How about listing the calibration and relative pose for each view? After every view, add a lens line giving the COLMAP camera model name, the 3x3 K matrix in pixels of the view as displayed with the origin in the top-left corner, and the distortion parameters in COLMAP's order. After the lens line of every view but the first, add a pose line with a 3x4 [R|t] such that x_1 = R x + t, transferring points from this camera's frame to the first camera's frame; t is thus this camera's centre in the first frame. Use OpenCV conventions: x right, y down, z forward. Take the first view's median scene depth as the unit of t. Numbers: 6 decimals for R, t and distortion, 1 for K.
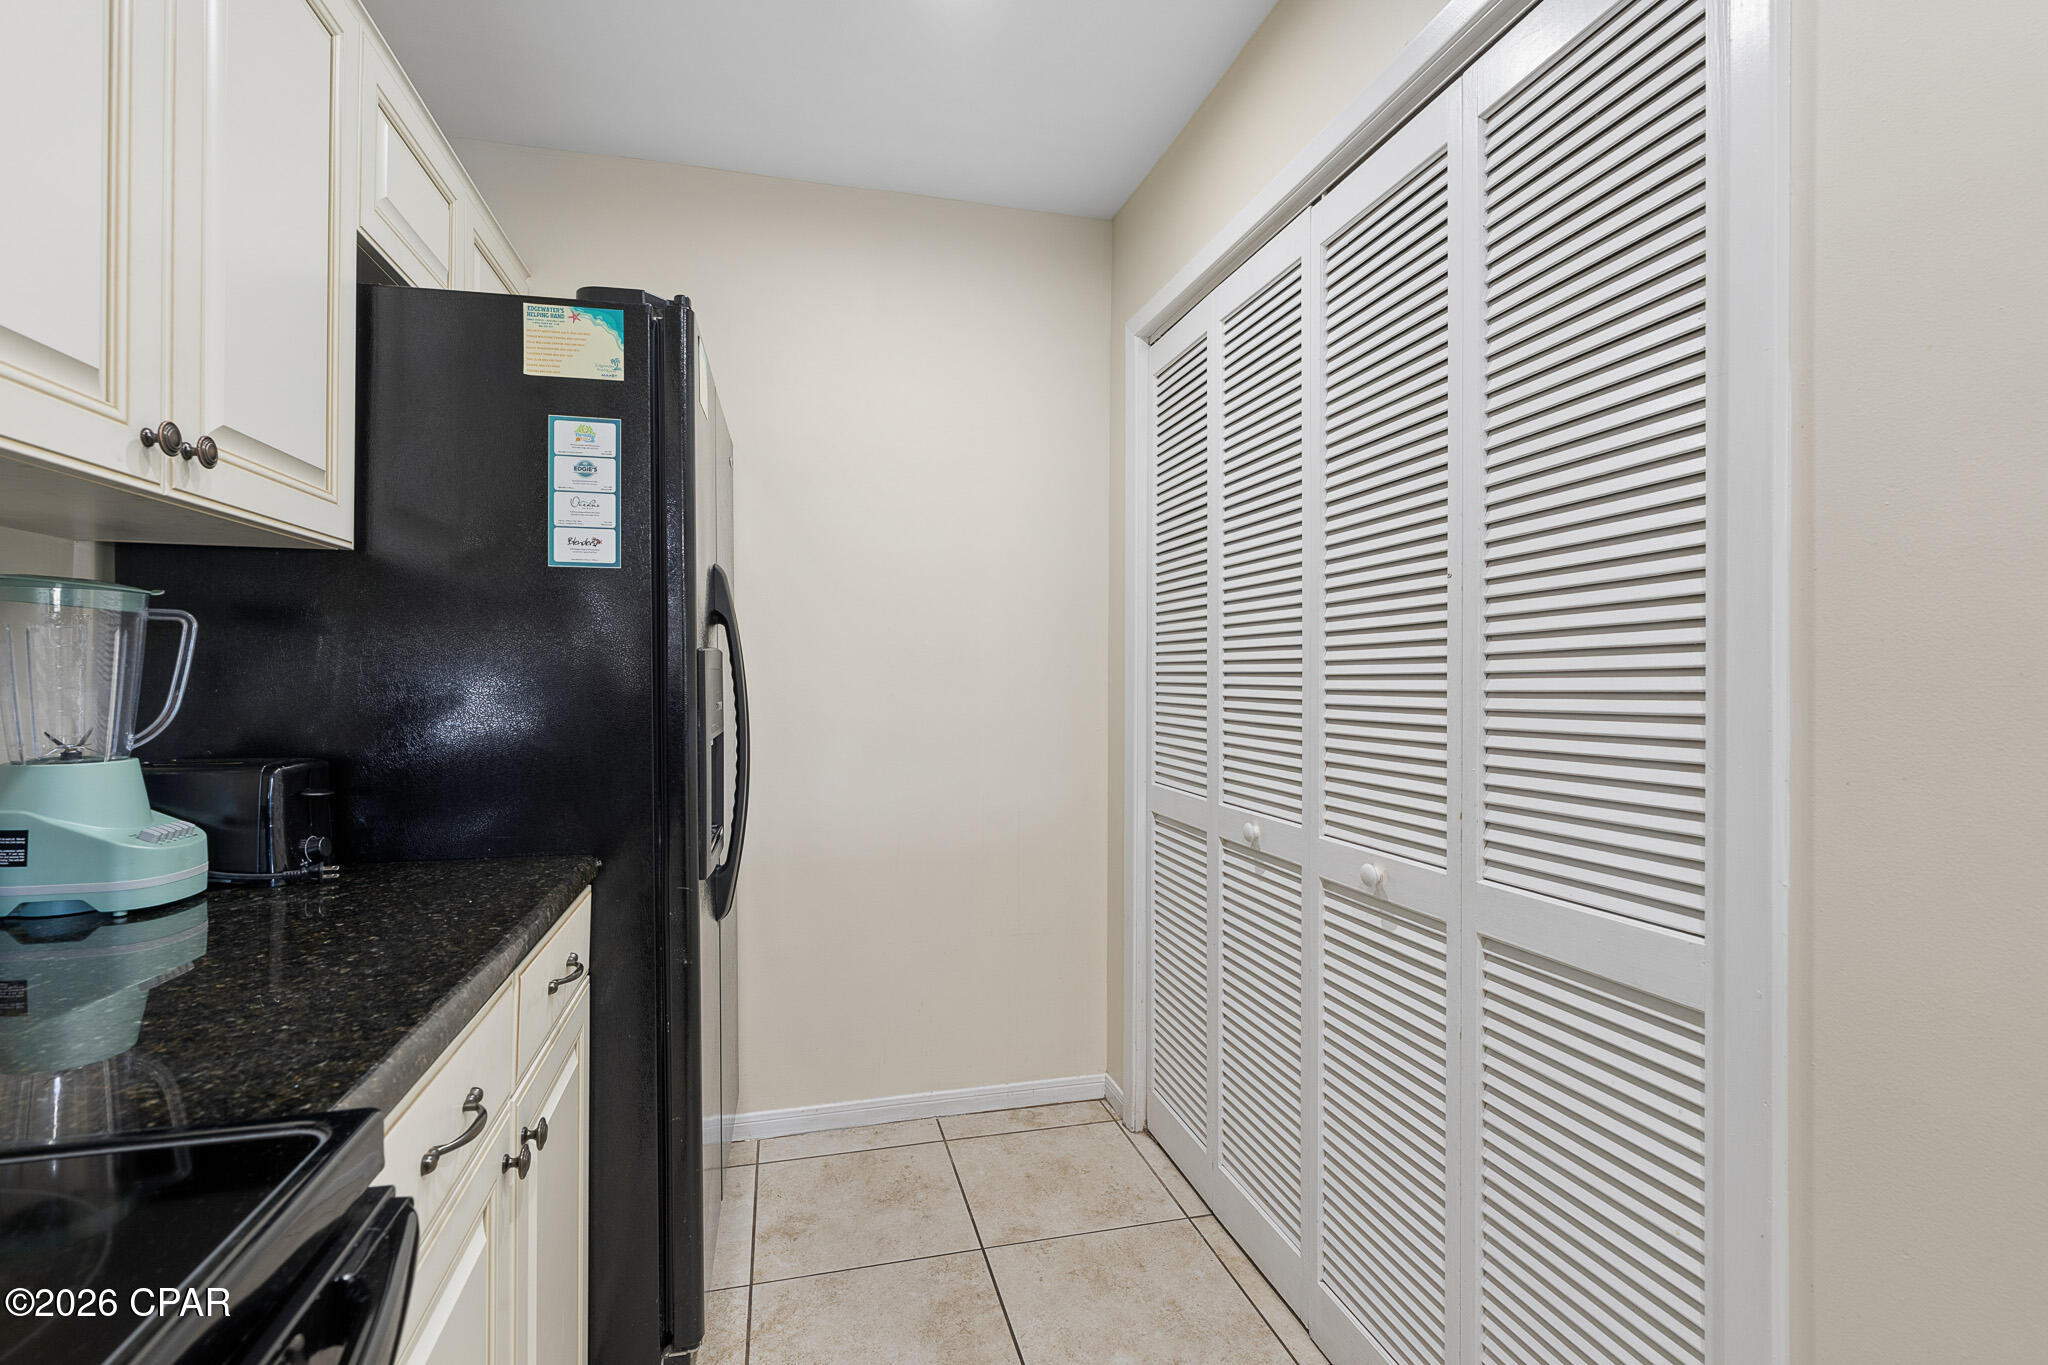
lens RADIAL K [[922.1, 0, 1017.6], [0, 922.1, 672.6], [0, 0, 1]] dist [-0.006940, 0.003072]
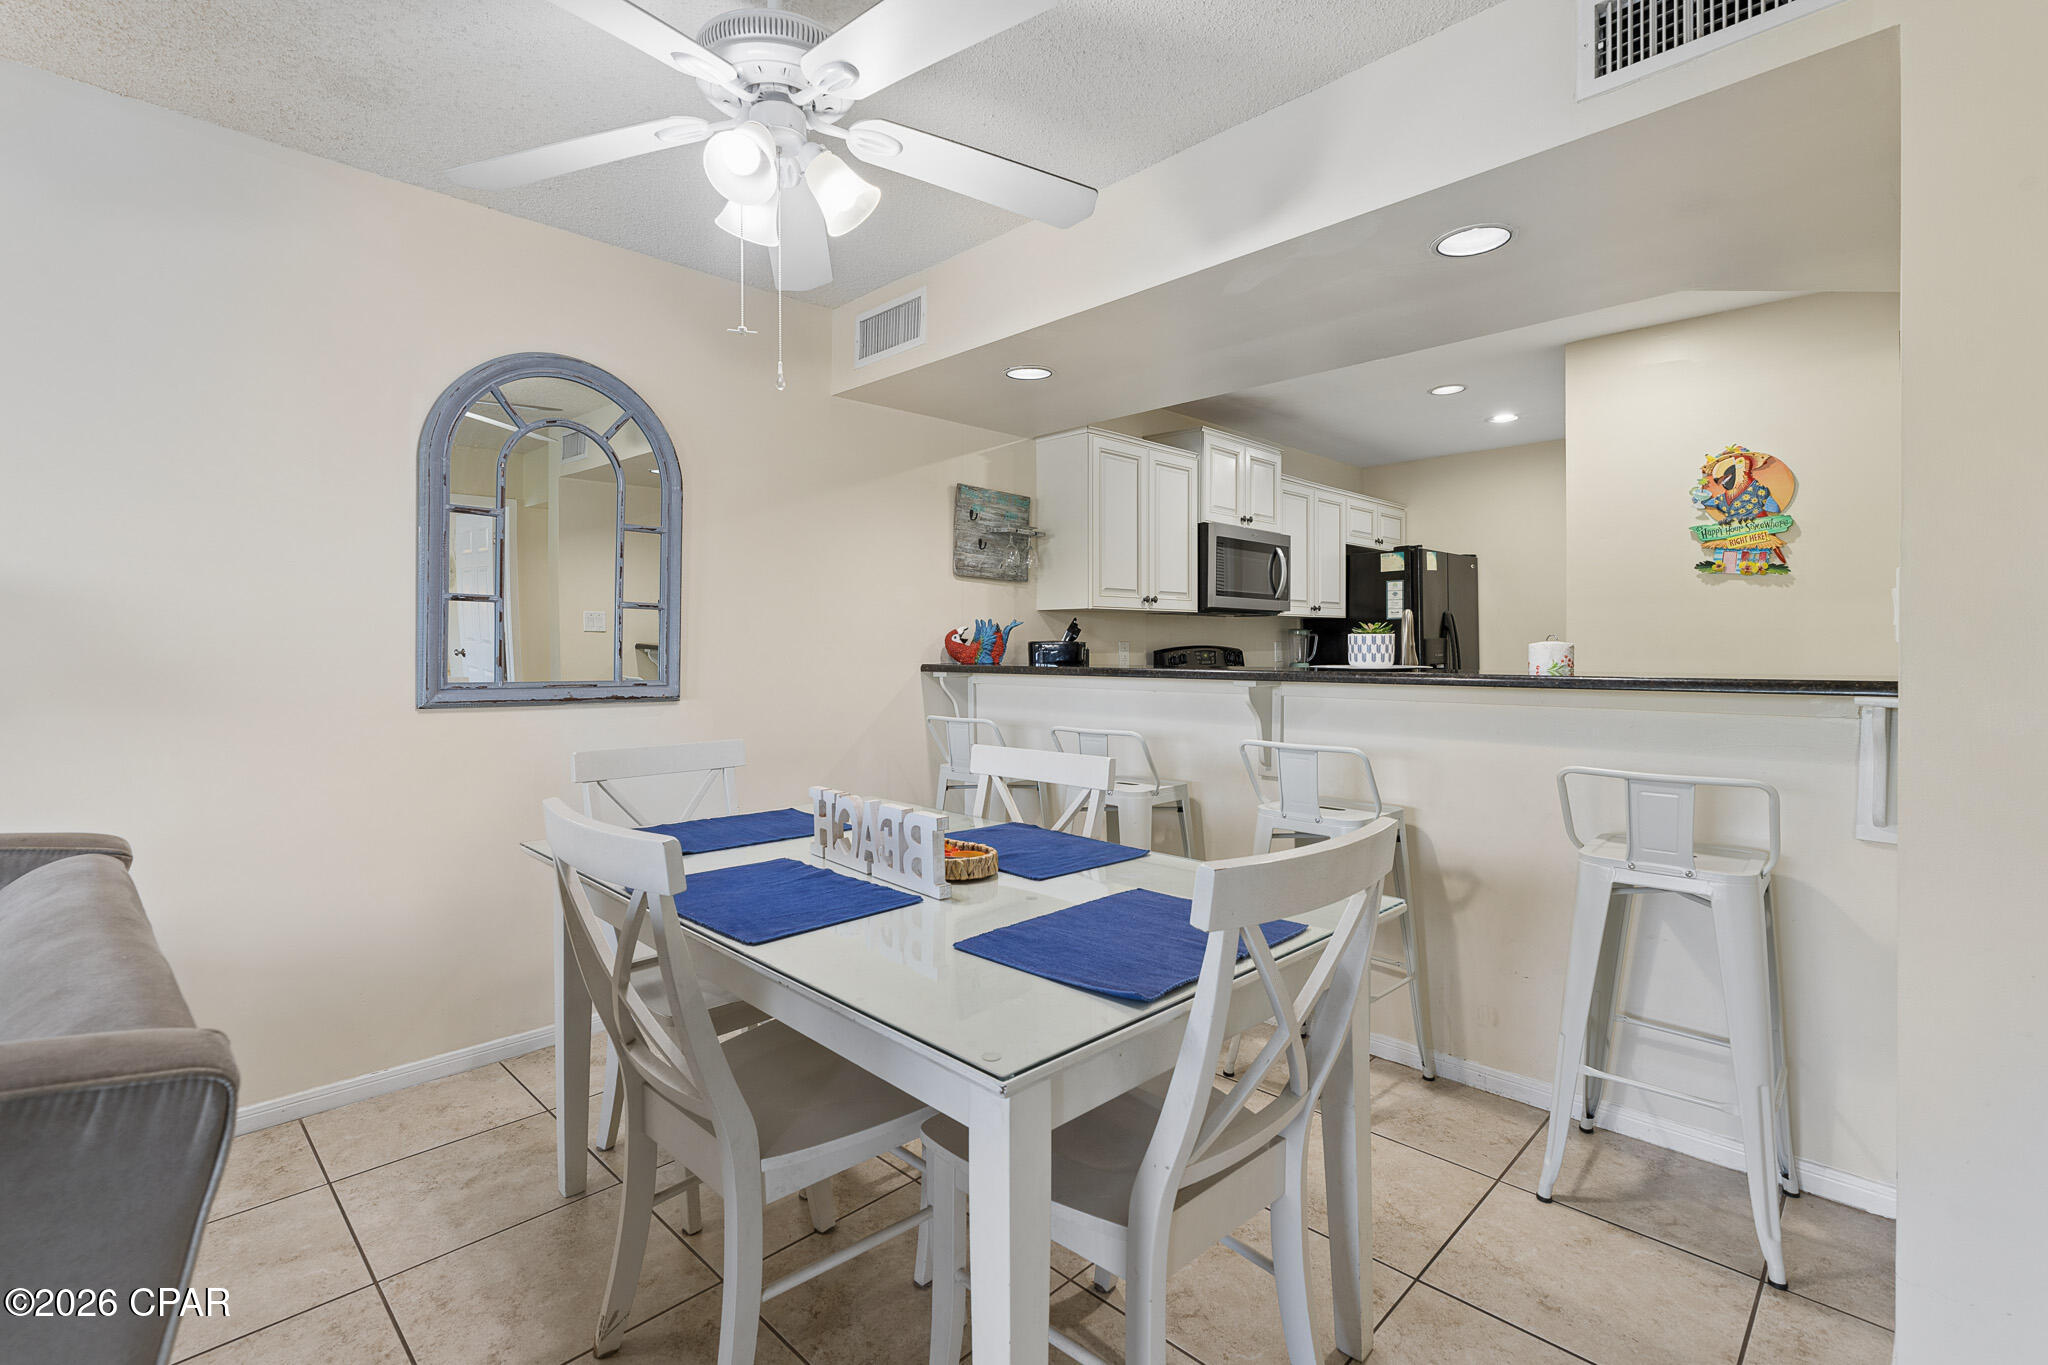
lens RADIAL K [[922.1, 0, 1016.3], [0, 922.1, 668.9], [0, 0, 1]] dist [-0.006940, 0.003072]
pose [[0.519373, 0.017108, -0.854376, 2.057581], [0.009239, 0.999629, 0.025633, -0.017203], [0.854498, -0.021207, 0.519022, -2.431269]]
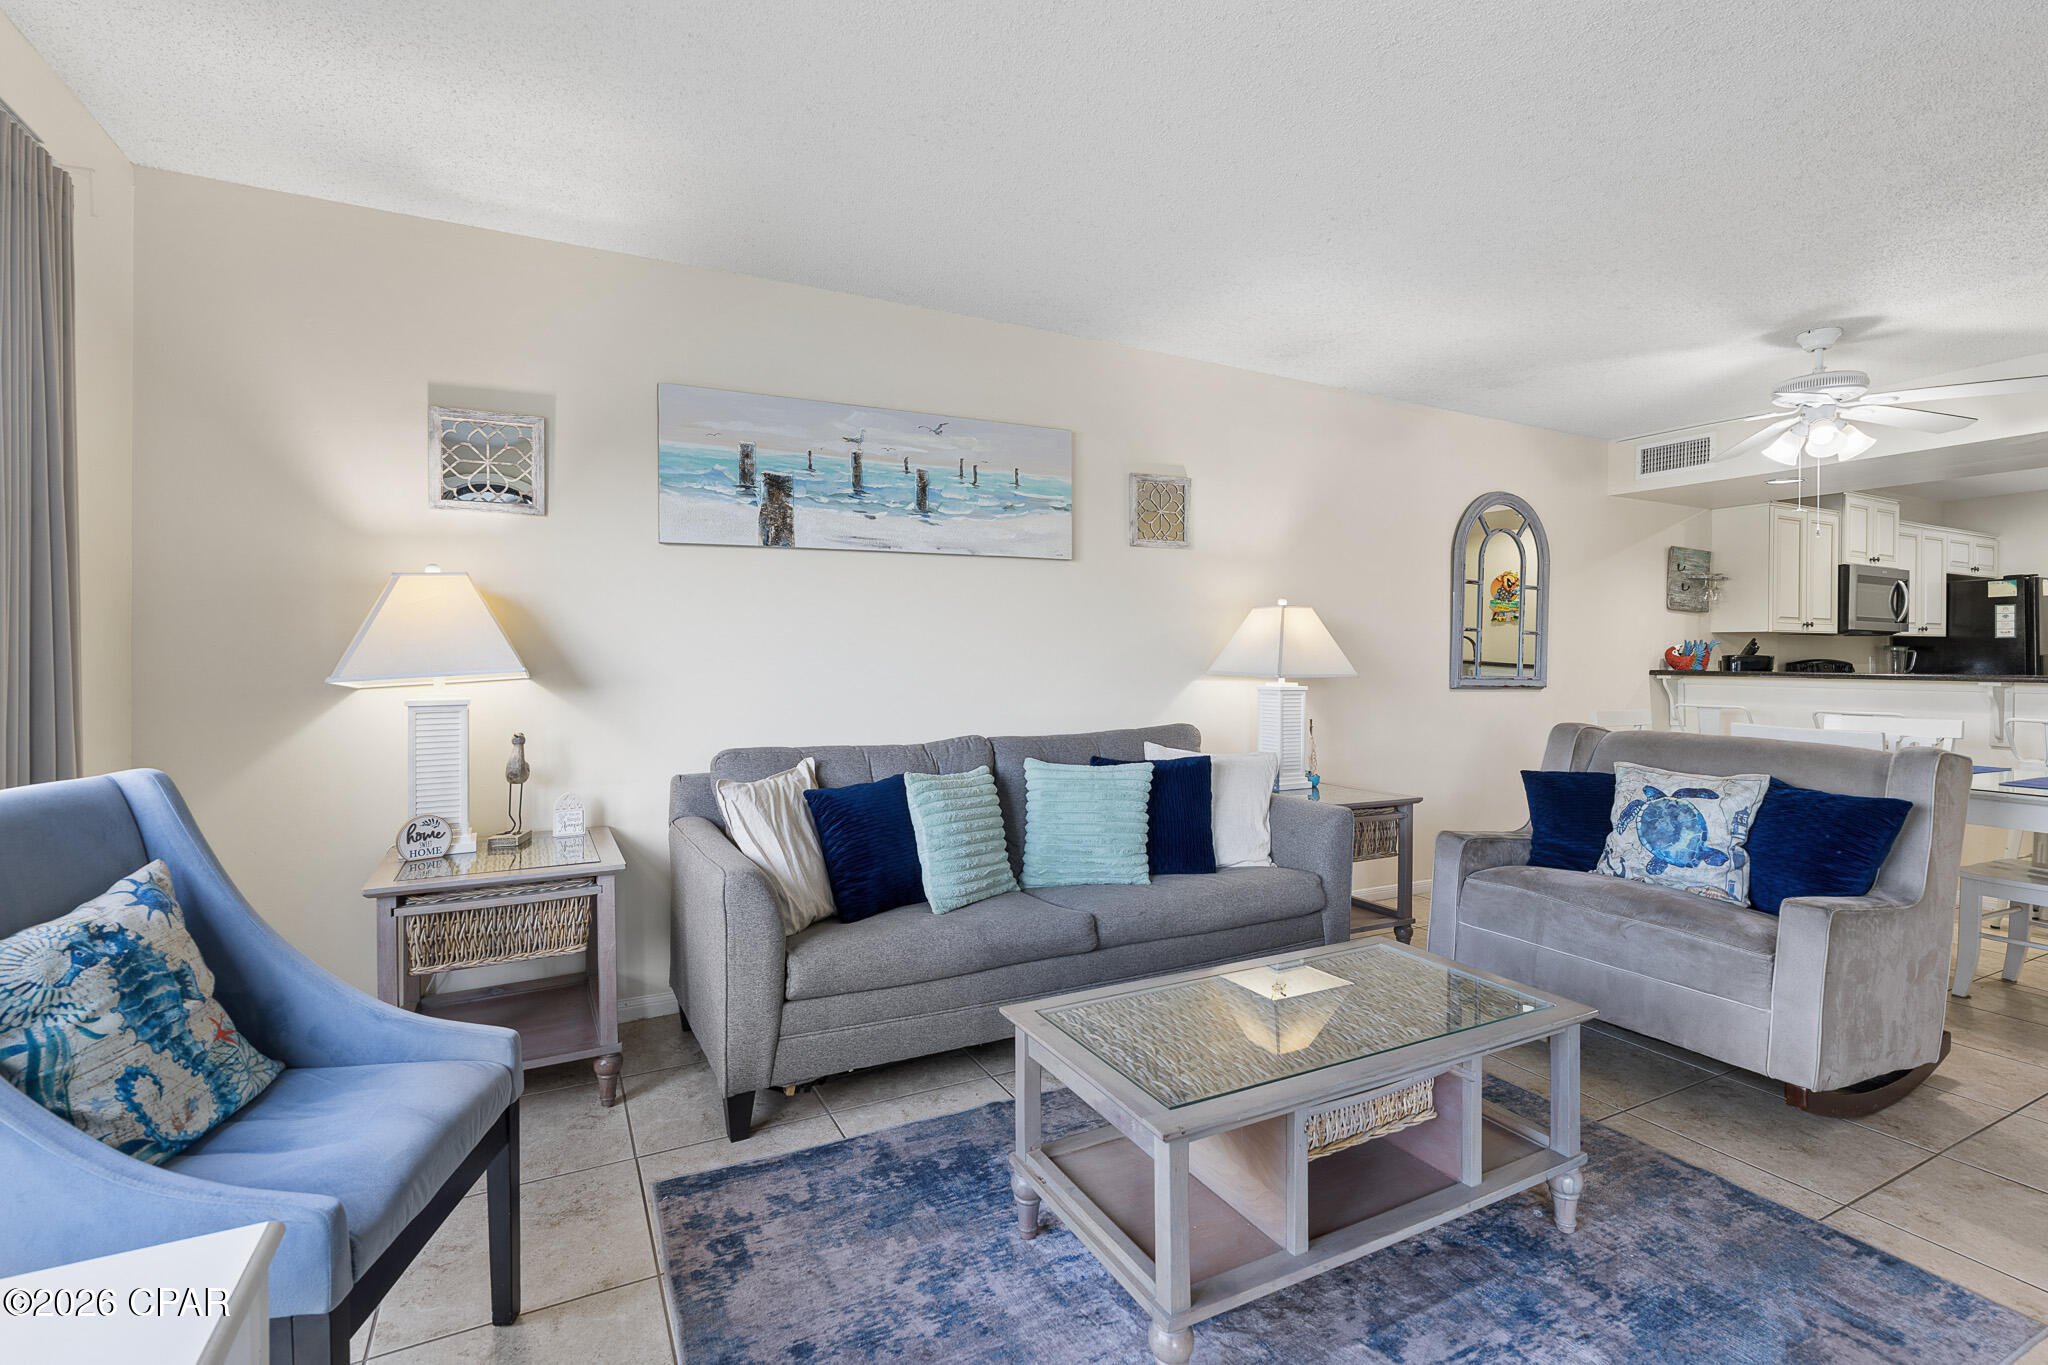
lens RADIAL K [[922.1, 0, 1015.3], [0, 922.1, 655.0], [0, 0, 1]] dist [-0.006940, 0.003072]
pose [[0.228955, -0.001050, -0.973436, 2.831265], [-0.000133, 0.999999, -0.001110, -0.023595], [0.973437, 0.000384, 0.228955, -4.808361]]
